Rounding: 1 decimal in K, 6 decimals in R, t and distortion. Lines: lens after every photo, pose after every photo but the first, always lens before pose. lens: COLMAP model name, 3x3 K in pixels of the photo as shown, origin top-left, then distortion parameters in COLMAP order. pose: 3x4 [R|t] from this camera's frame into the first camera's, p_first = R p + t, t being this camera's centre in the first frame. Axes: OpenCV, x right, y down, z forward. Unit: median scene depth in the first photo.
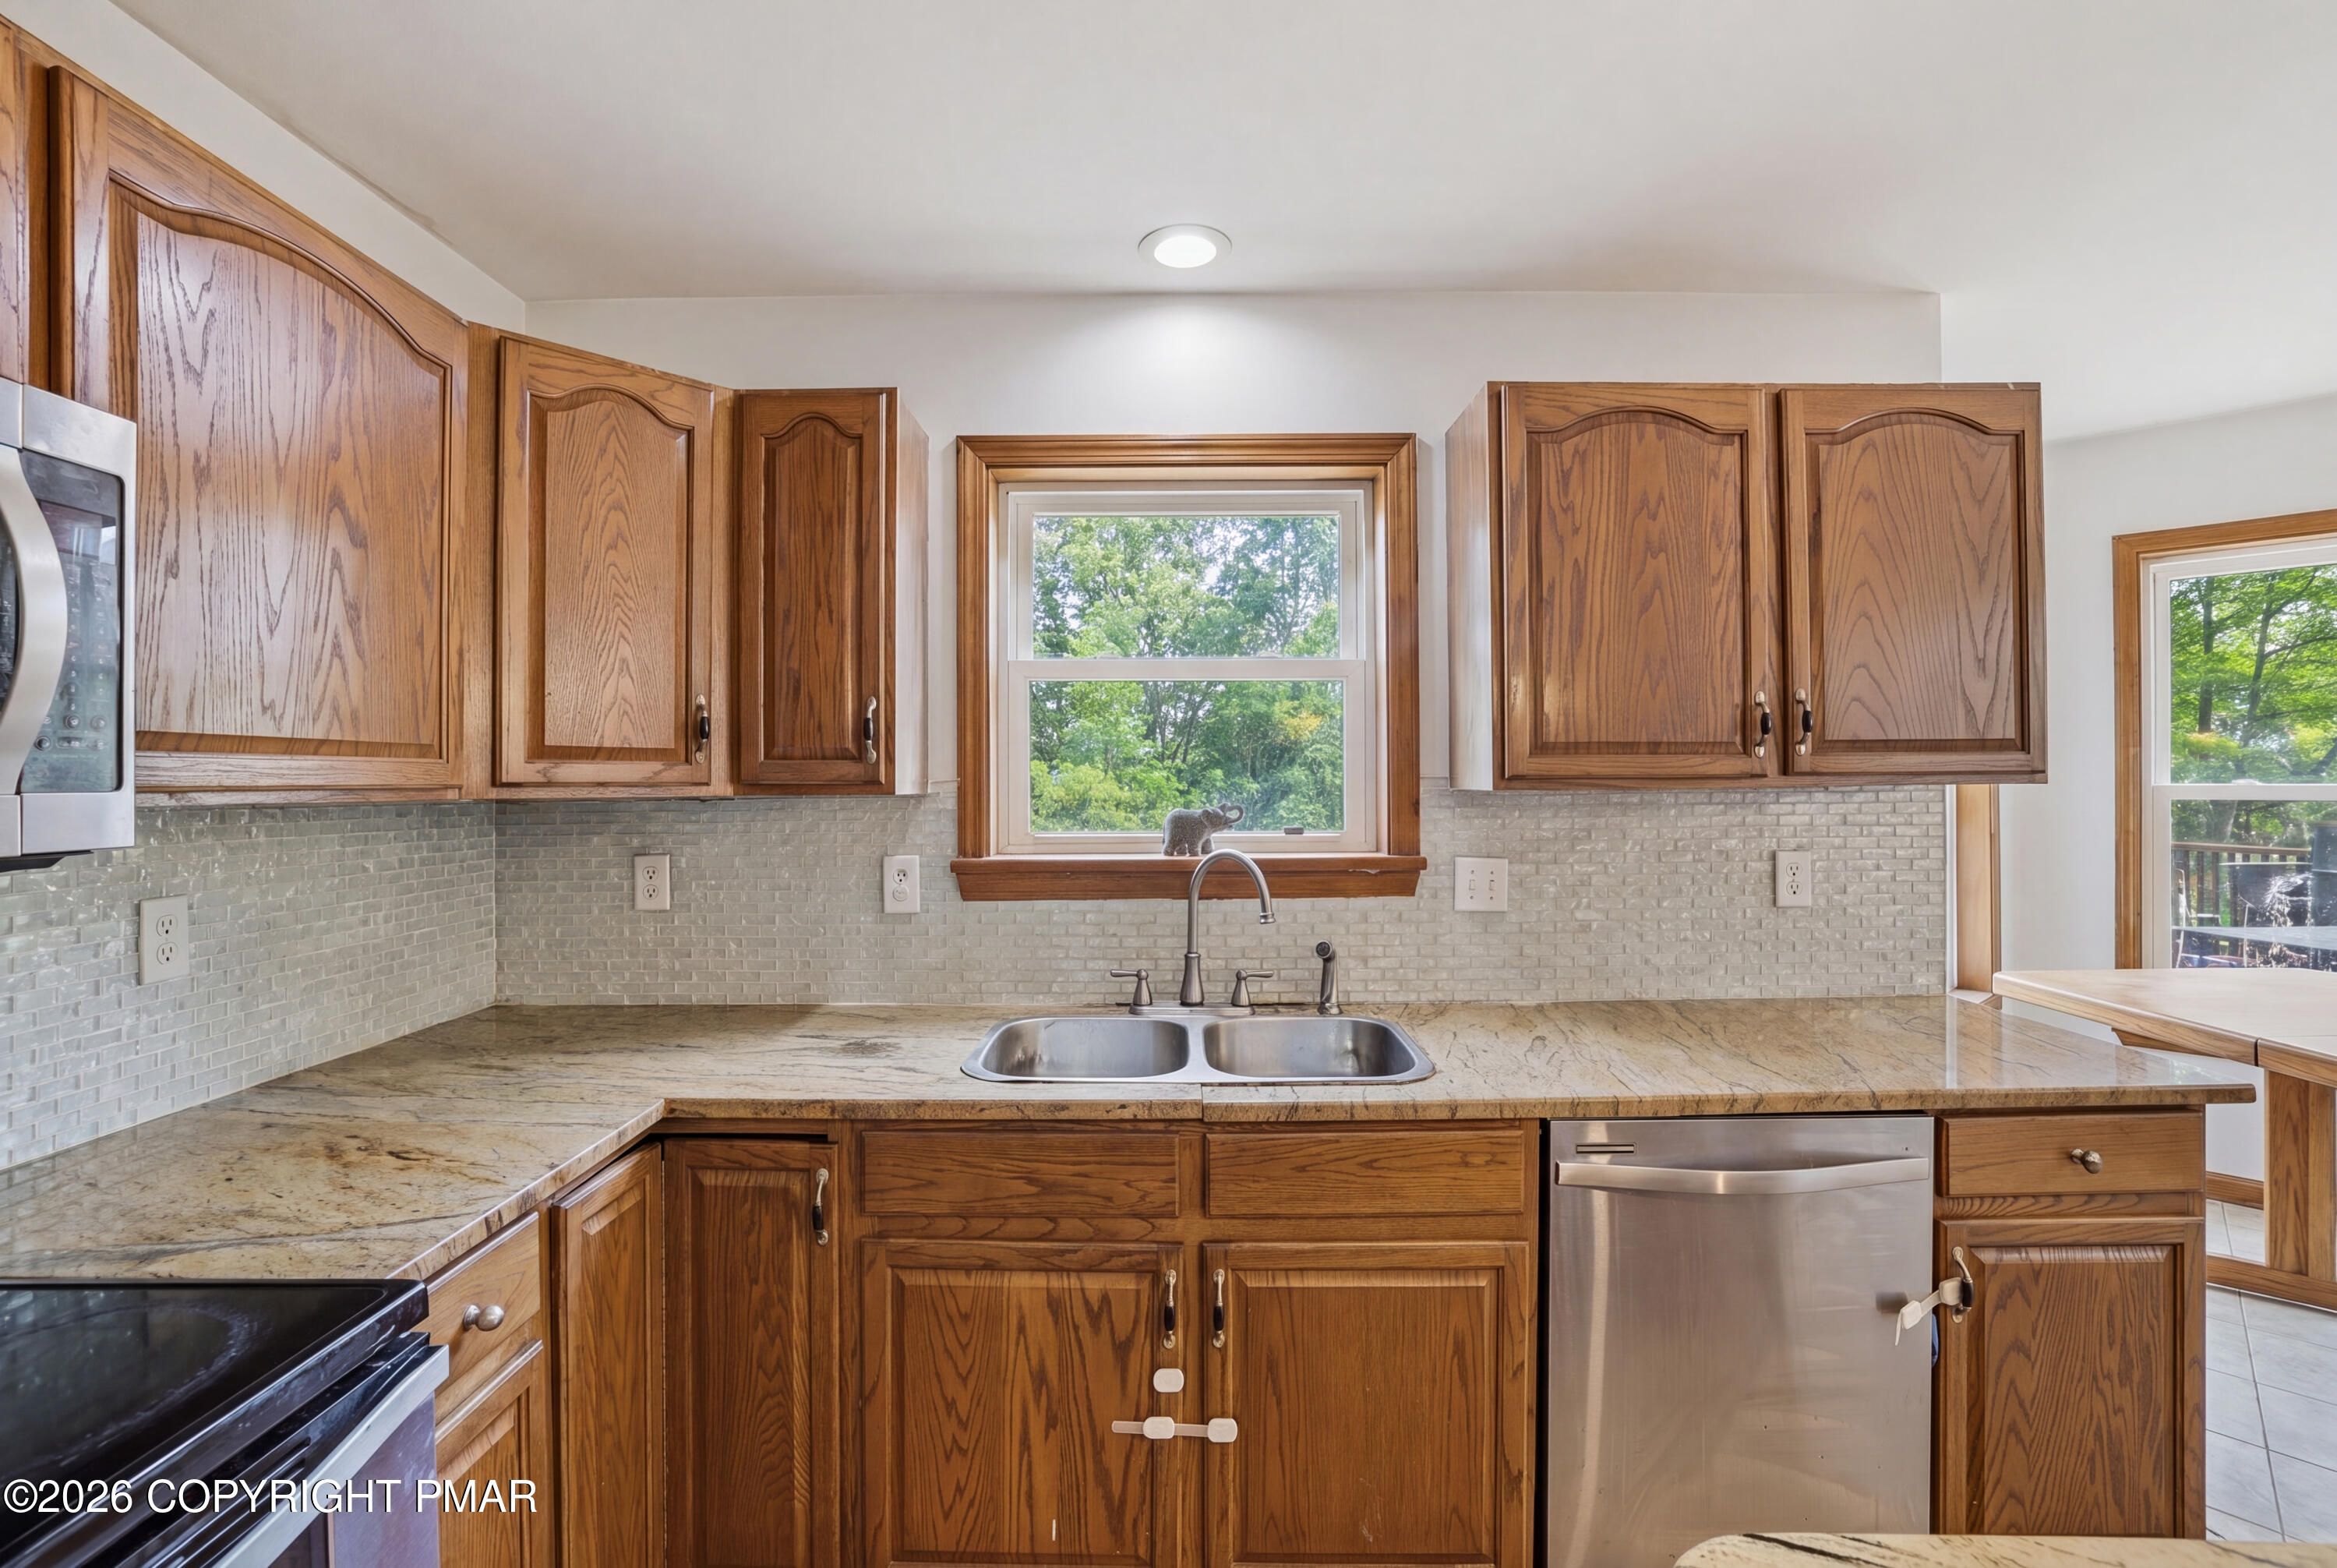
lens RADIAL K [[1070.2, 0, 1165.7], [0, 1070.2, 775.7], [0, 0, 1]] dist [-0.029849, 0.000754]
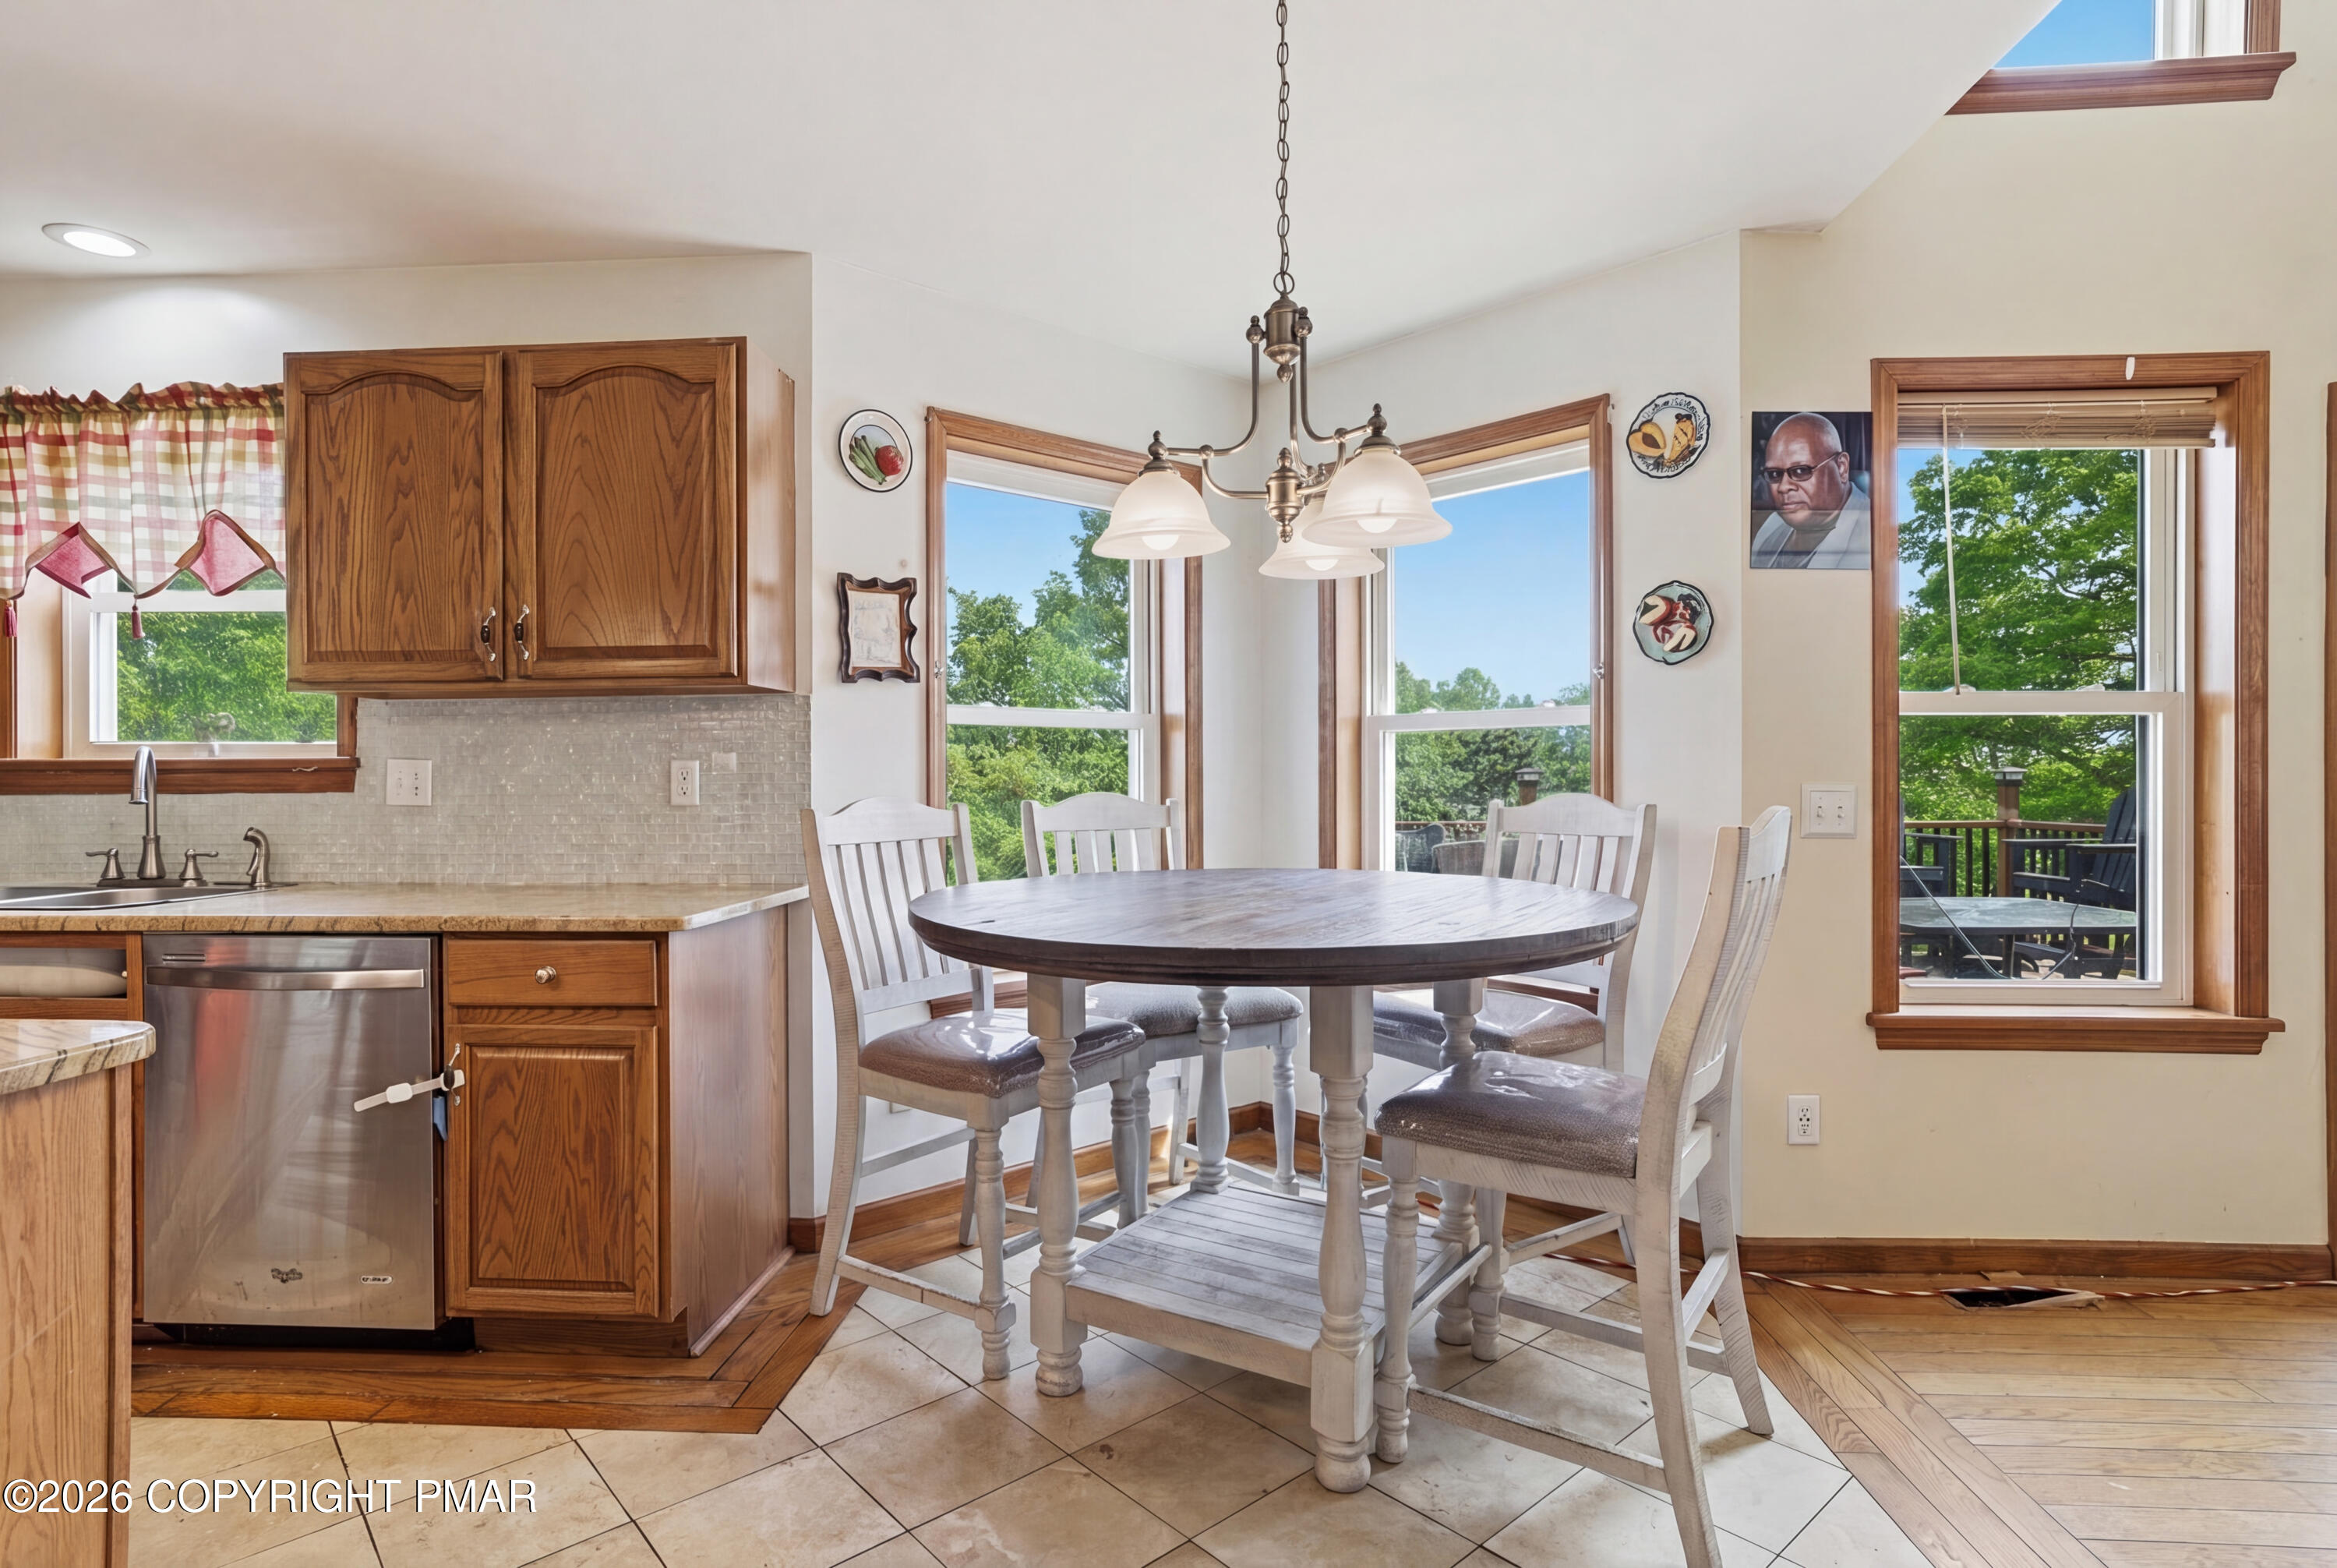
lens RADIAL K [[1213.4, 0, 1168.7], [0, 1213.4, 777.7], [0, 0, 1]] dist [0.002503, 0.001056]
pose [[0.998857, -0.002229, -0.047748, 1.386046], [0.002565, 0.999972, 0.006964, 0.104944], [0.047731, -0.007078, 0.998835, -0.330115]]
